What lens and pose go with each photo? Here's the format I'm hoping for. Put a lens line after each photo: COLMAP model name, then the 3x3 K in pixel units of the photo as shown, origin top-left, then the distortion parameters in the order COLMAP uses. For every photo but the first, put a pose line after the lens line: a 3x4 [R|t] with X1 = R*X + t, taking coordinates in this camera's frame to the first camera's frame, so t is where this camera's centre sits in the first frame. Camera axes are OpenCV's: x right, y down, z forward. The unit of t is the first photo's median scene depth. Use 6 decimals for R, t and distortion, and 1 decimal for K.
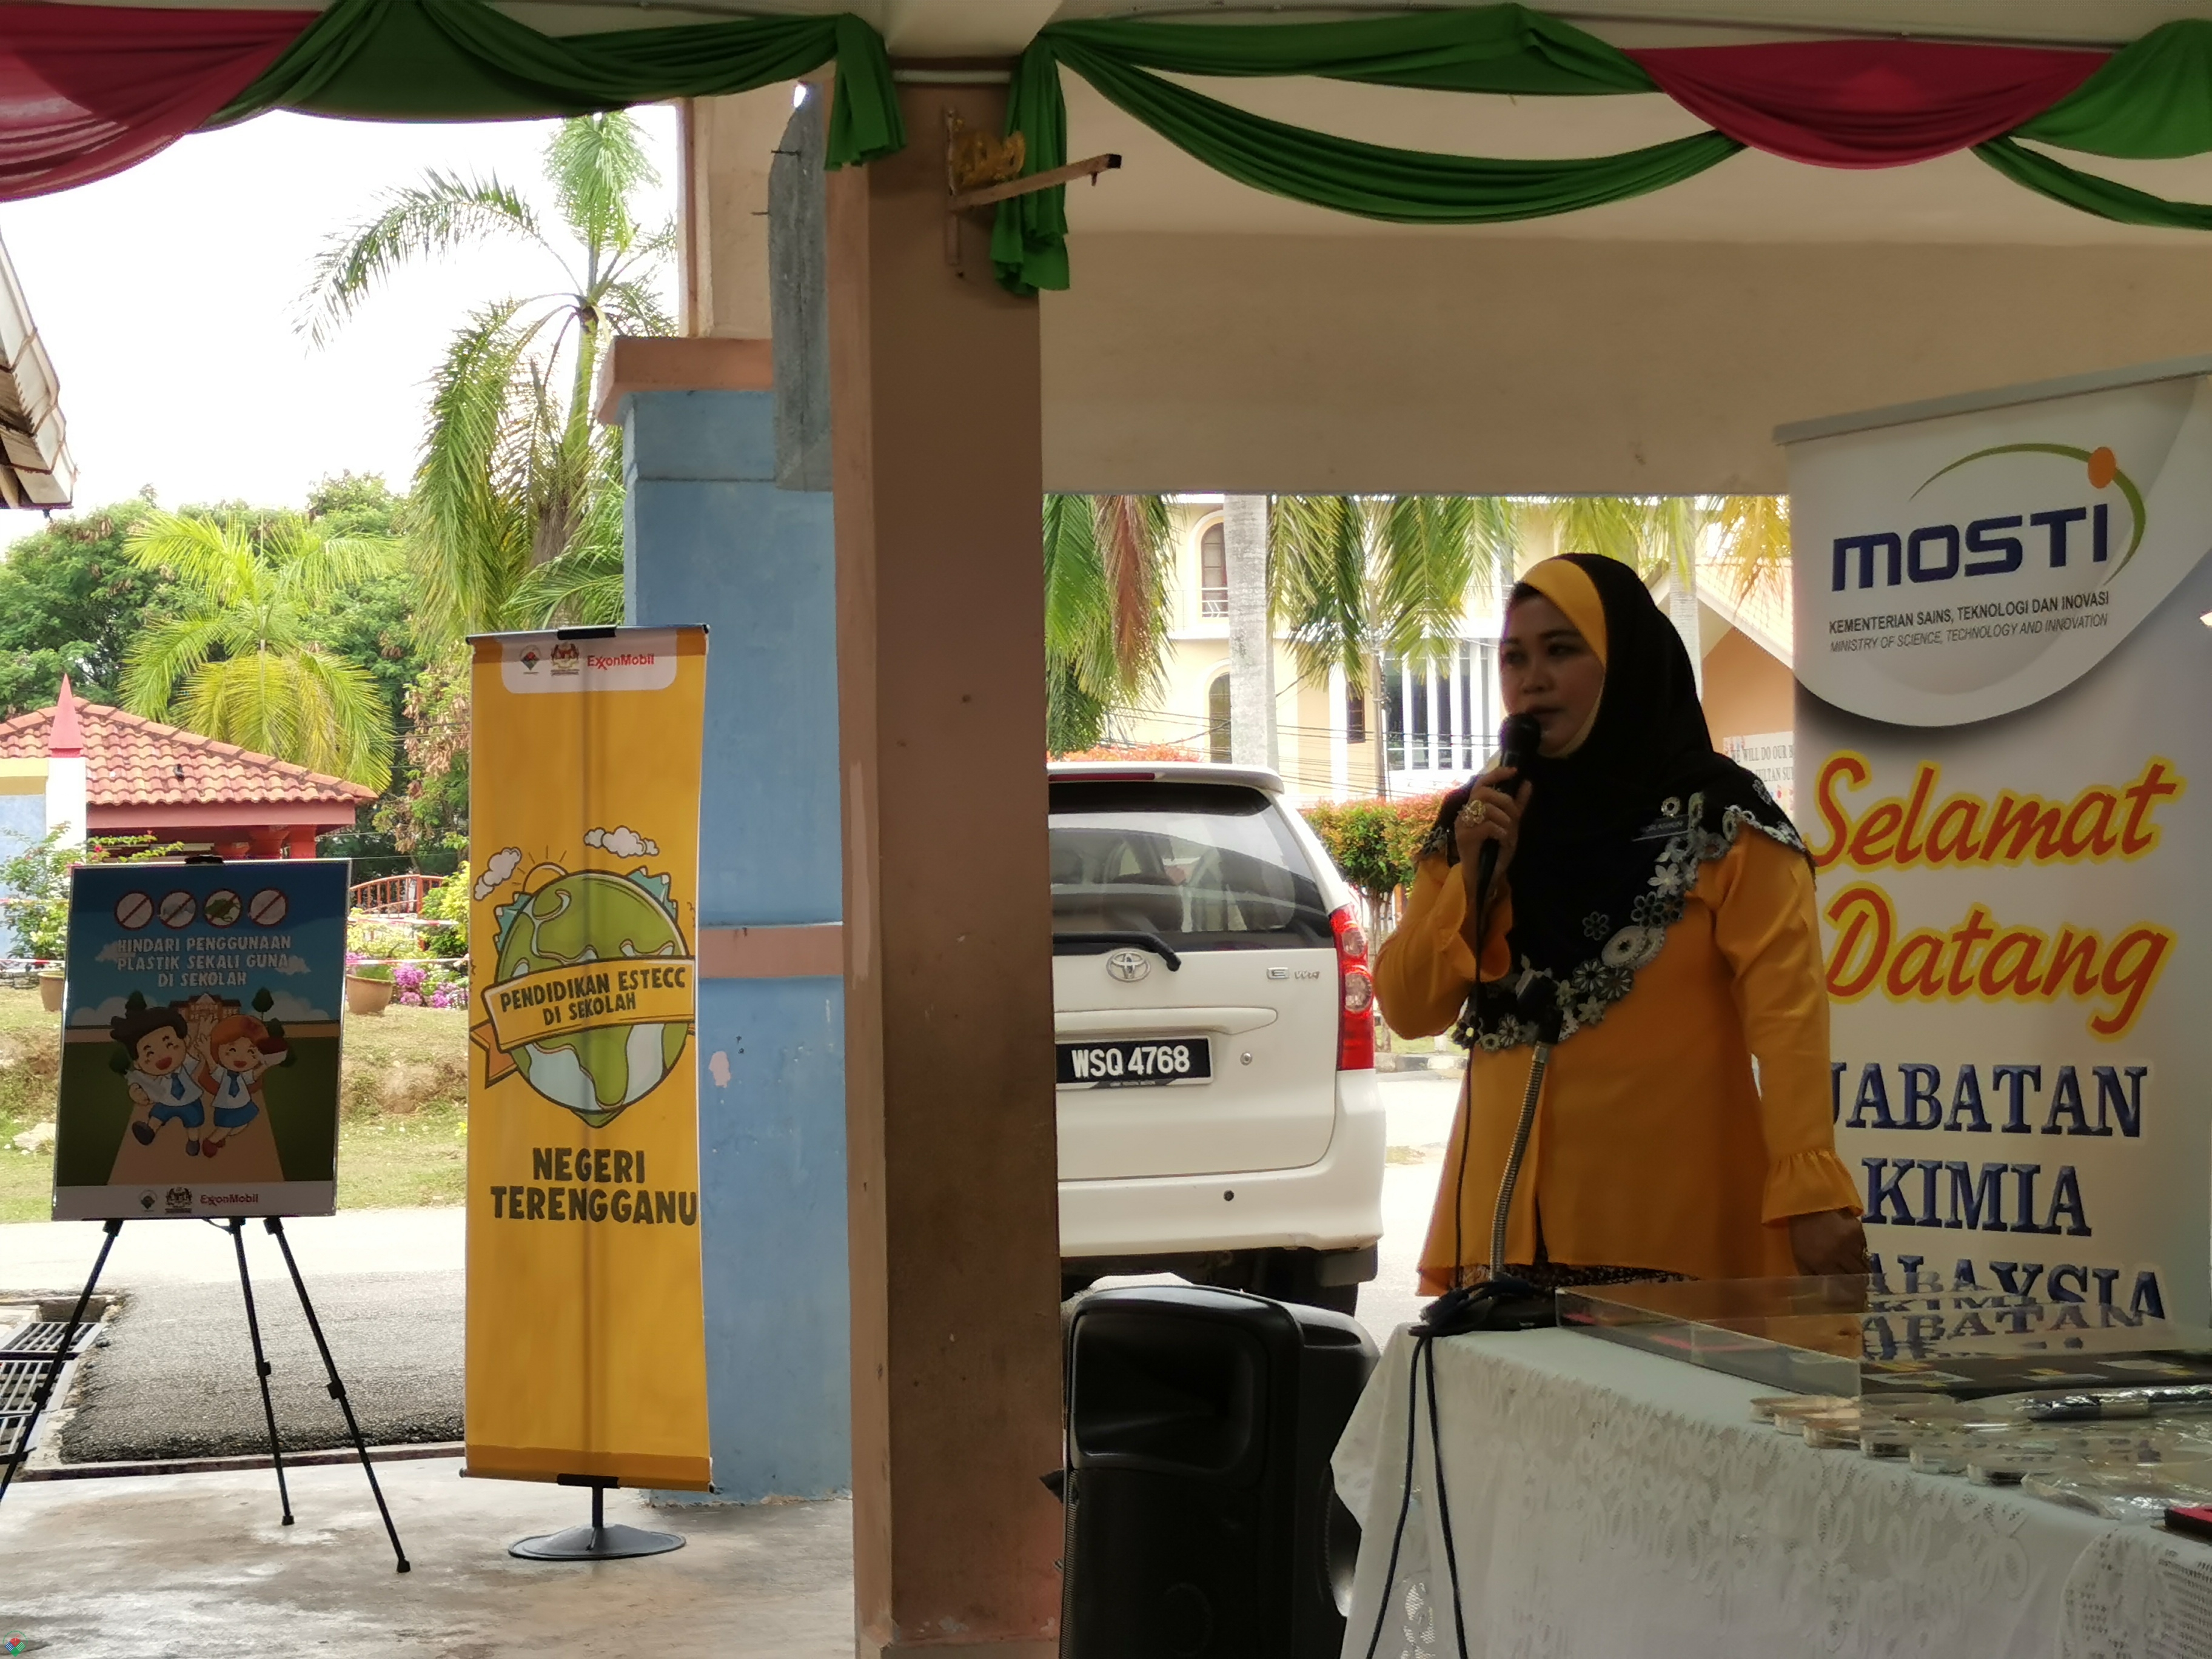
lens RADIAL K [[4139.7, 0, 1007.2], [0, 4139.7, 796.7], [0, 0, 1]] dist [0.051186, 0.000000]
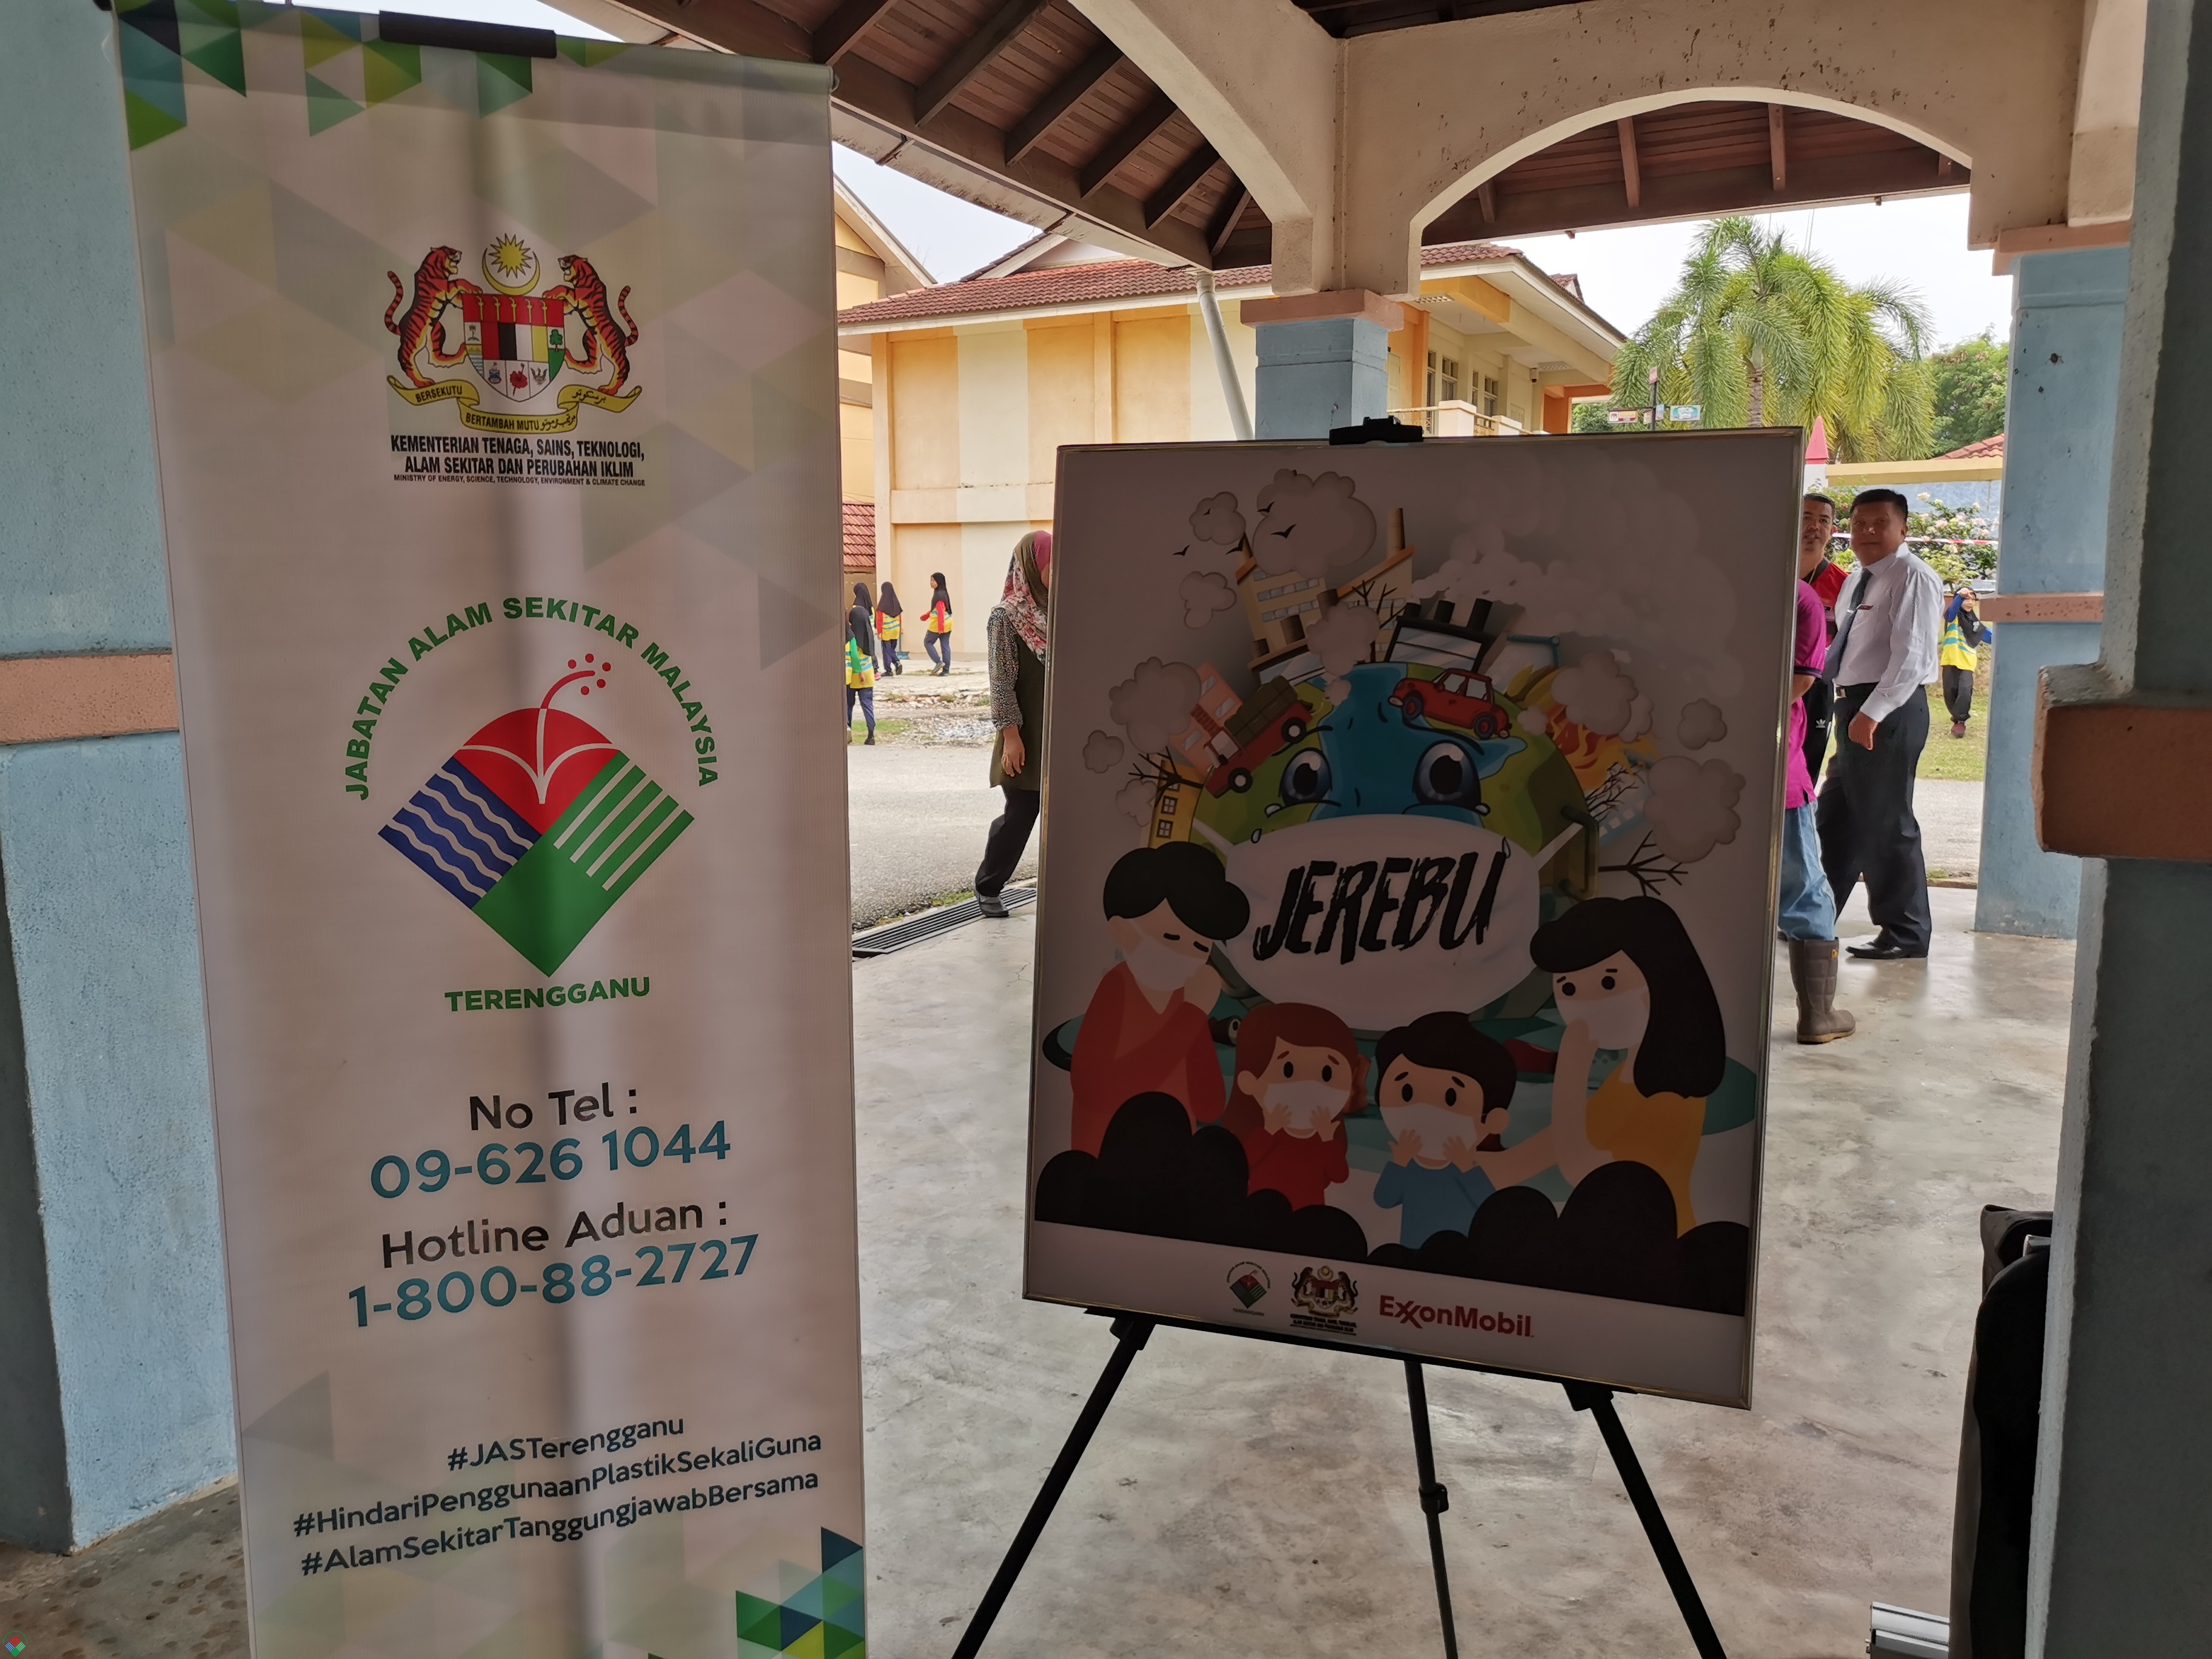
lens RADIAL K [[1679.5, 0, 1117.6], [0, 1679.5, 832.7], [0, 0, 1]] dist [0.038166, -0.025221]
pose [[0.802926, 0.100695, -0.587512, -0.414196], [0.012599, 0.982541, 0.185620, 0.027337], [0.595946, -0.156441, 0.787639, 0.841130]]
